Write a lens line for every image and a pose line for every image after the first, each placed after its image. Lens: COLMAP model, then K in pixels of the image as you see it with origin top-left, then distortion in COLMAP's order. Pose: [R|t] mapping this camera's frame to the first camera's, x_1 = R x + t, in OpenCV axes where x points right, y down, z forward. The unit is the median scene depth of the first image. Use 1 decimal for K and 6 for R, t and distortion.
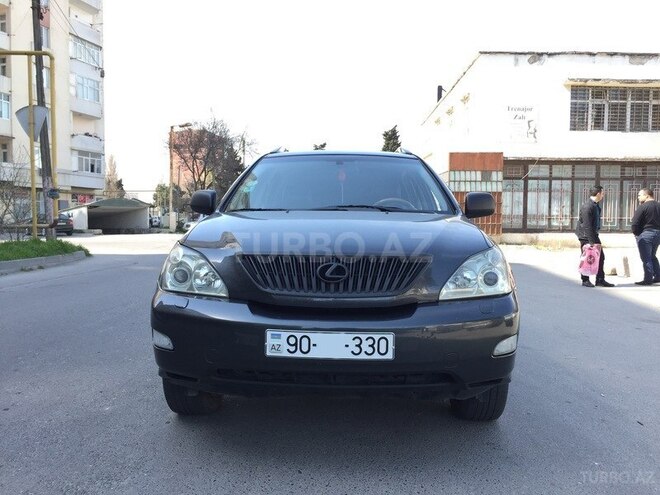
lens RADIAL K [[563.7, 0, 329.6], [0, 563.7, 247.1], [0, 0, 1]] dist [0.063228, -0.069958]
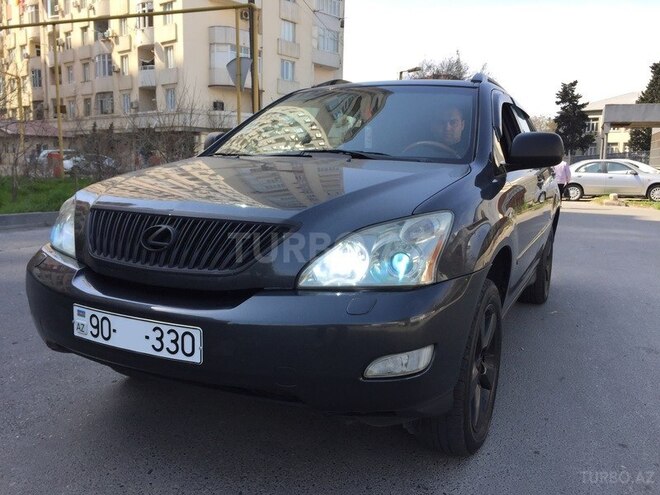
lens RADIAL K [[563.7, 0, 330.6], [0, 563.7, 245.9], [0, 0, 1]] dist [0.063228, -0.069958]
pose [[0.914045, 0.069774, -0.399566, 0.054987], [-0.033807, 0.994771, 0.096373, -0.002591], [0.404201, -0.074581, 0.911625, 0.042983]]
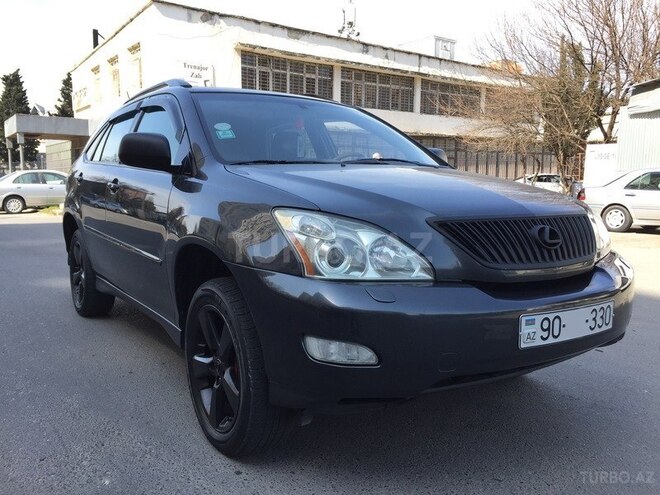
lens RADIAL K [[563.7, 0, 326.1], [0, 563.7, 248.7], [0, 0, 1]] dist [0.063228, -0.069958]
pose [[0.811362, -0.072741, 0.580001, -0.079056], [0.031542, 0.996230, 0.080819, -0.001632], [-0.583693, -0.047279, 0.810597, 0.054482]]
